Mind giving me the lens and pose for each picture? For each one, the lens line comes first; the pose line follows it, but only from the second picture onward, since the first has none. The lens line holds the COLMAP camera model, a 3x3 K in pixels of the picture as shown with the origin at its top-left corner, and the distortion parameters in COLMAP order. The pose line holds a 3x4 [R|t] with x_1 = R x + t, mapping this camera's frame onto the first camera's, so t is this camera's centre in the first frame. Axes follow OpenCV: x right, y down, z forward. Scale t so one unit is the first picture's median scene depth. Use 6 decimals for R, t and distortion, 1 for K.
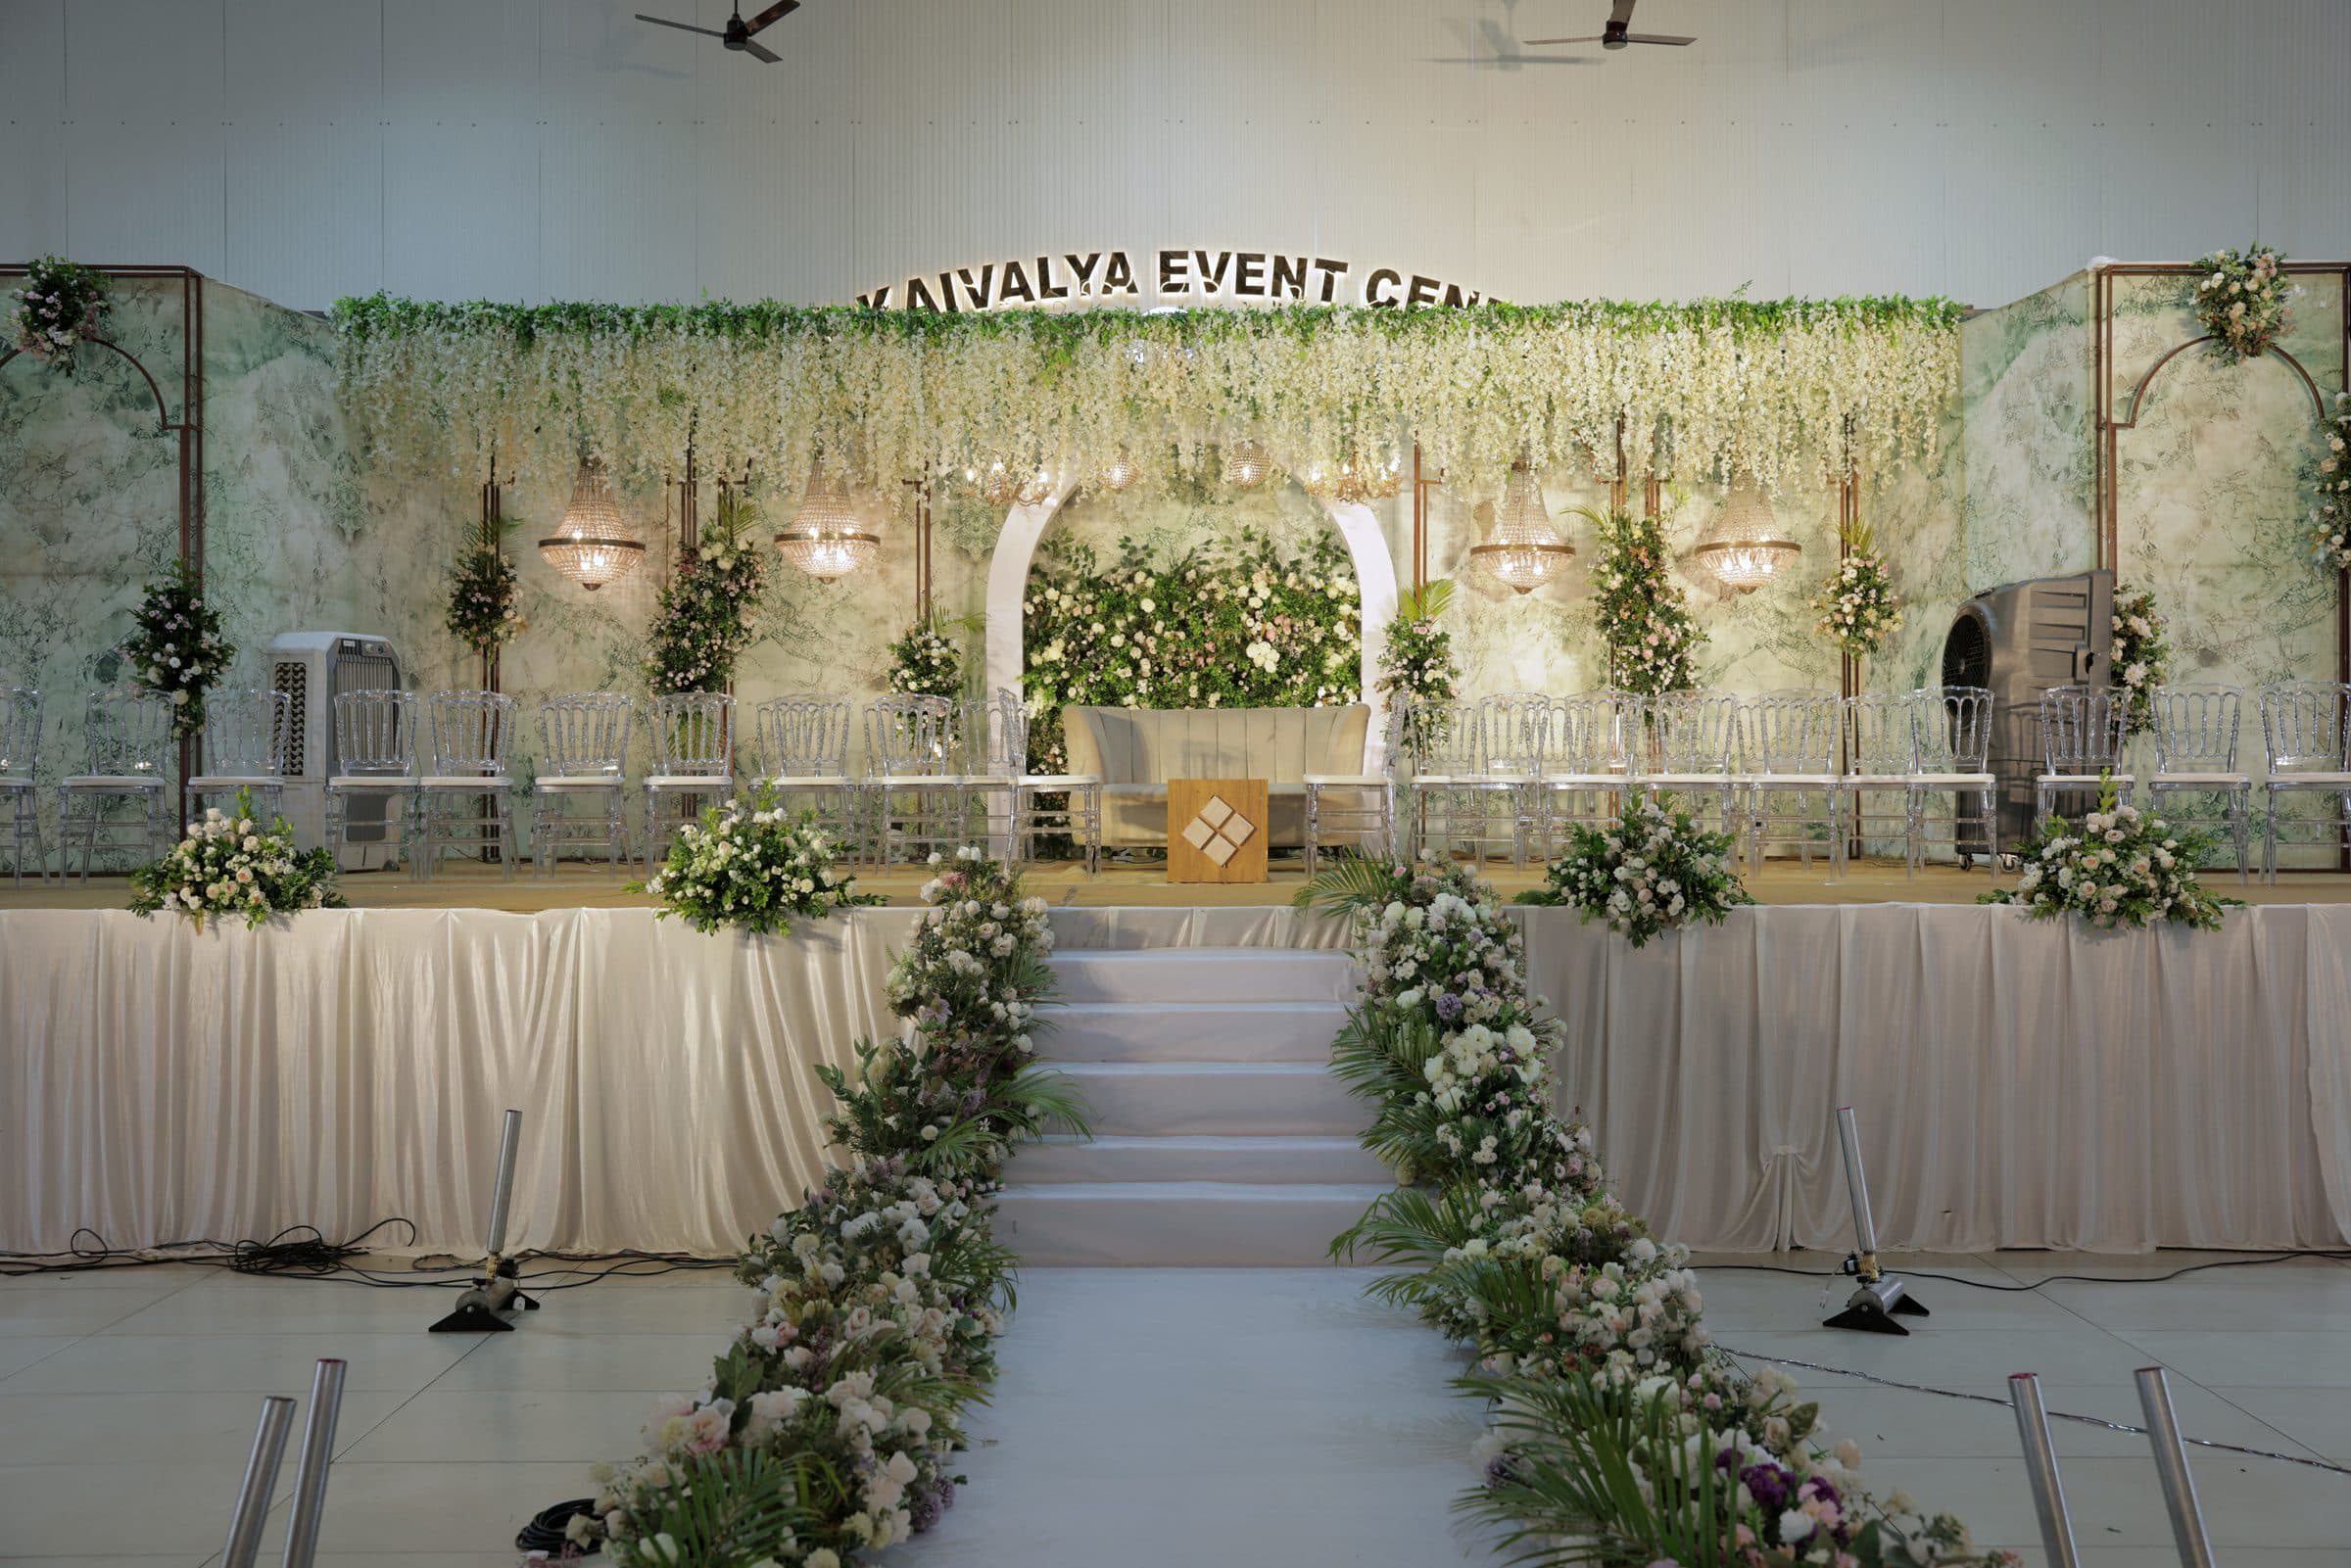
lens RADIAL K [[5195.8, 0, 1175.5], [0, 5195.8, 784.0], [0, 0, 1]] dist [0.014170, -0.157417]
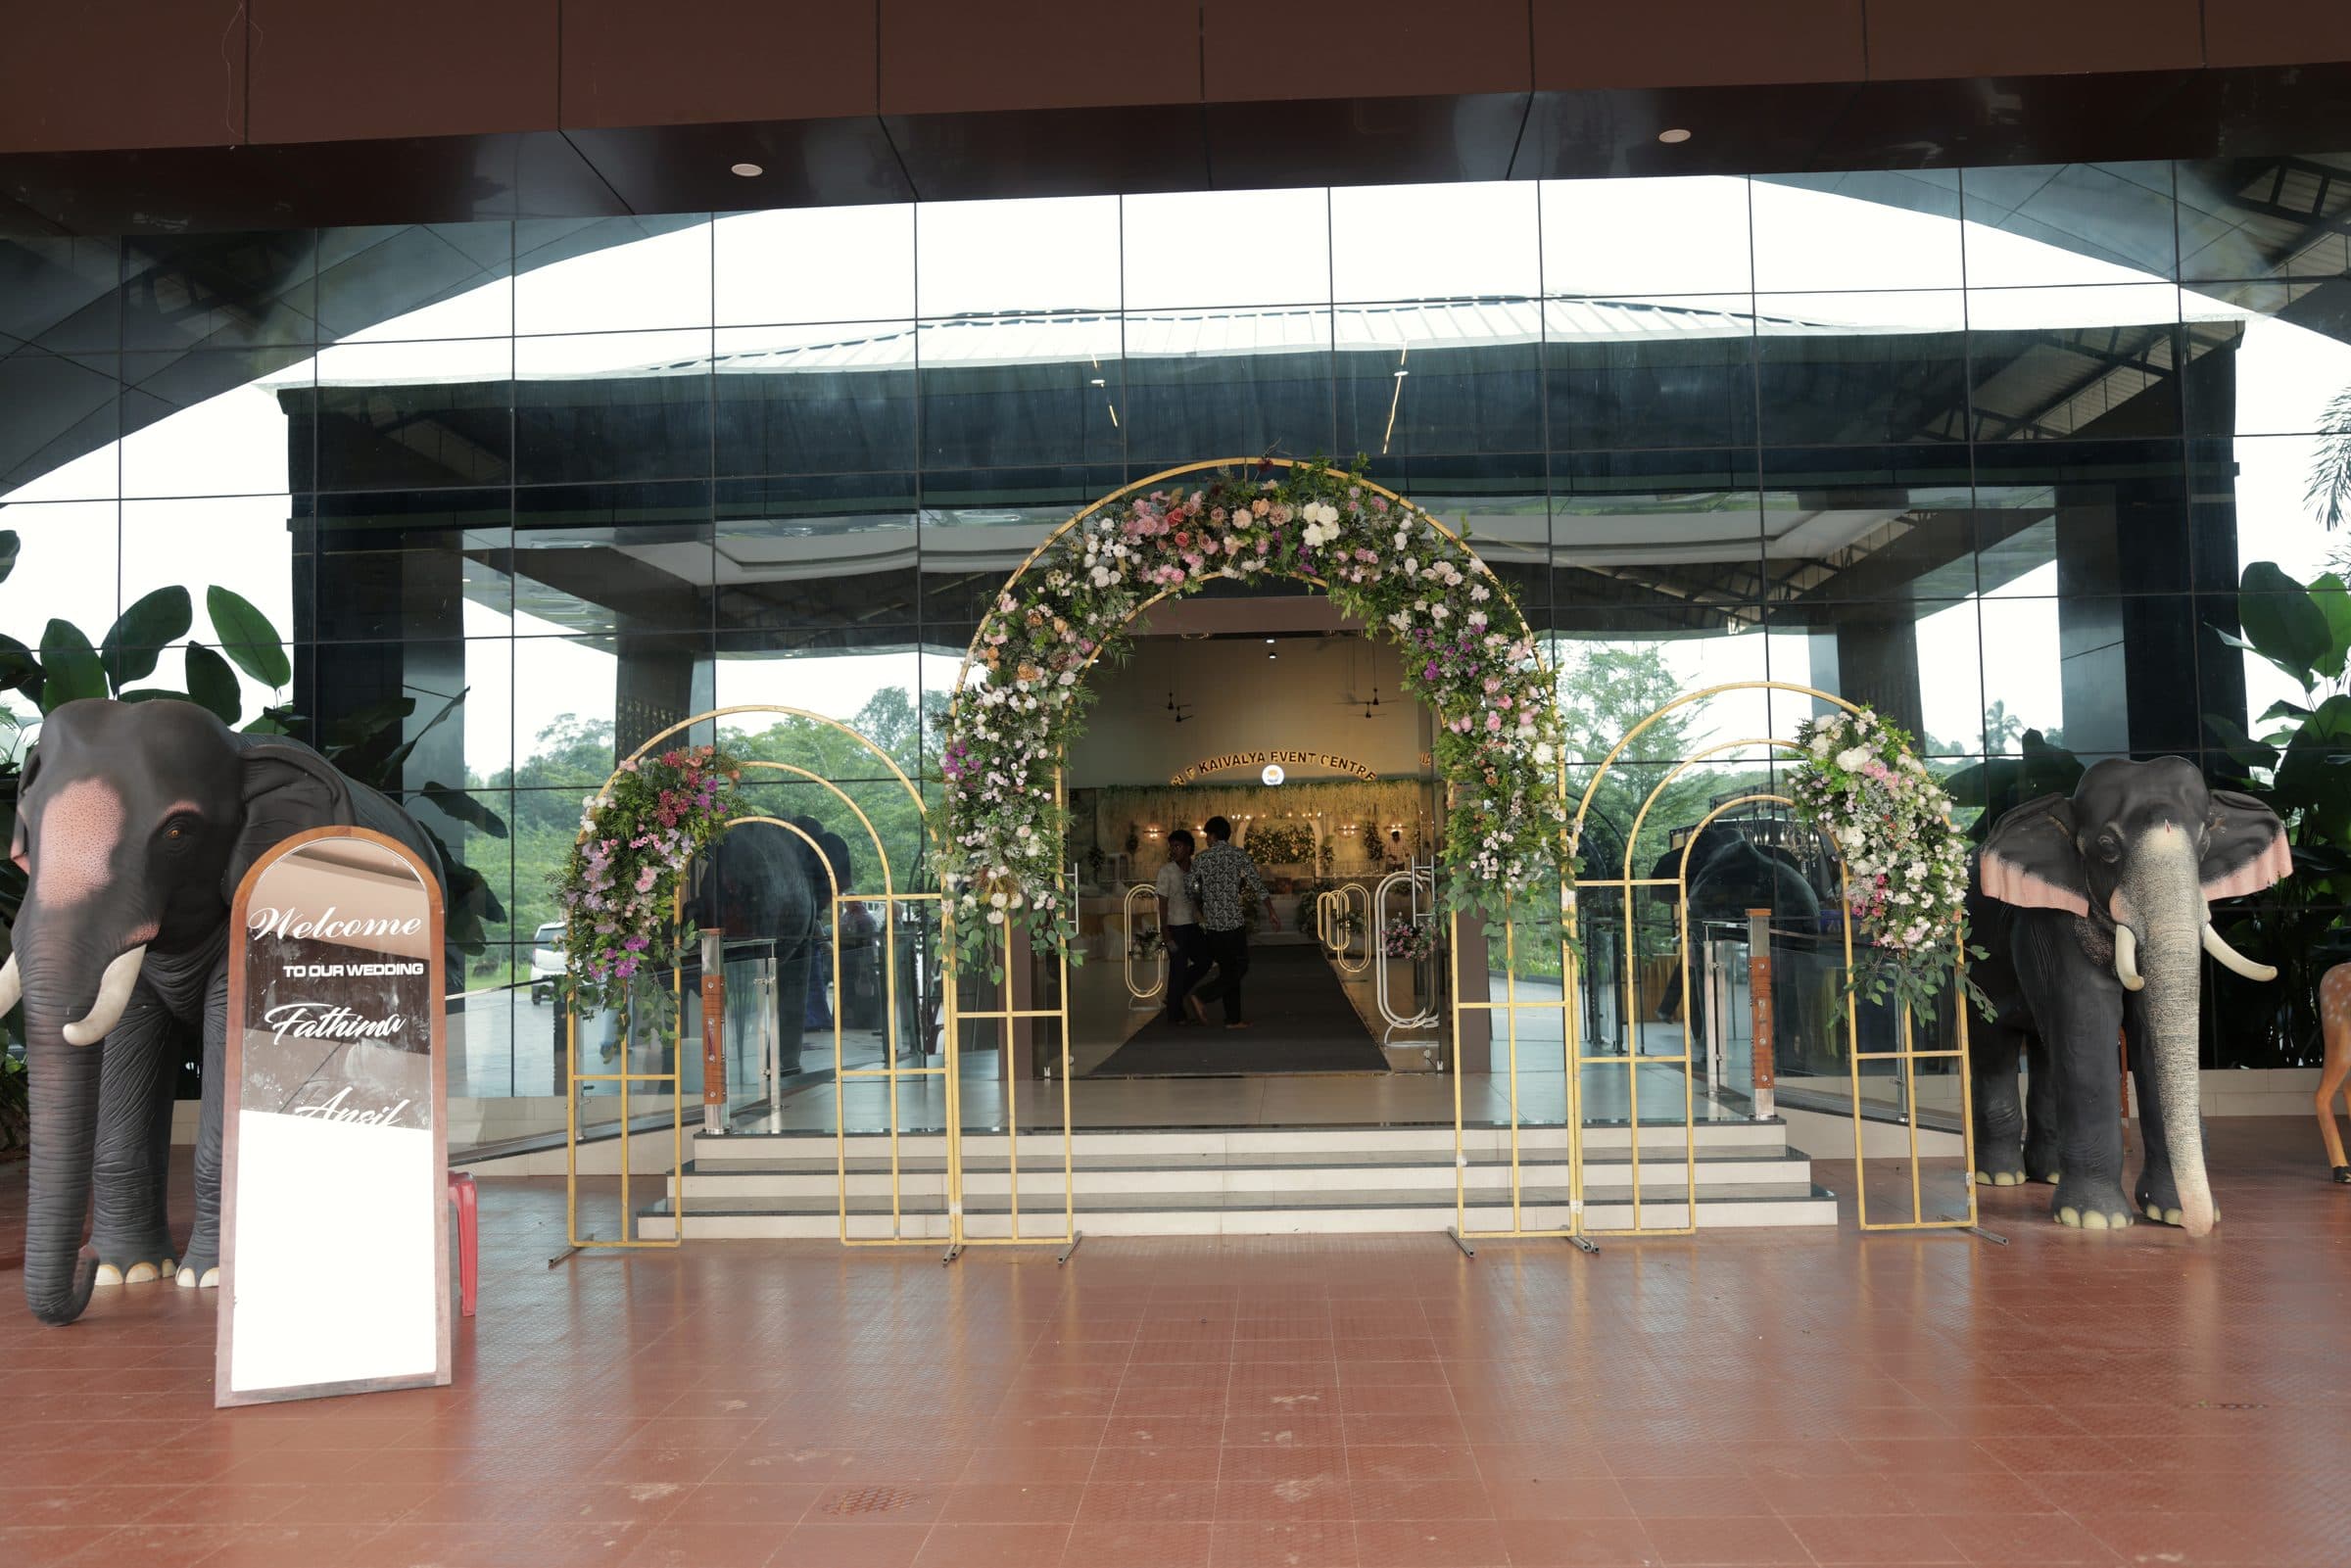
lens RADIAL K [[5195.8, 0, 1175.5], [0, 5195.8, 784.0], [0, 0, 1]] dist [0.014170, -0.157417]
pose [[0.999559, -0.022644, -0.019234, 0.000628], [0.022185, 0.999471, -0.023772, 0.023835], [0.019762, 0.023335, 0.999532, -3.757439]]
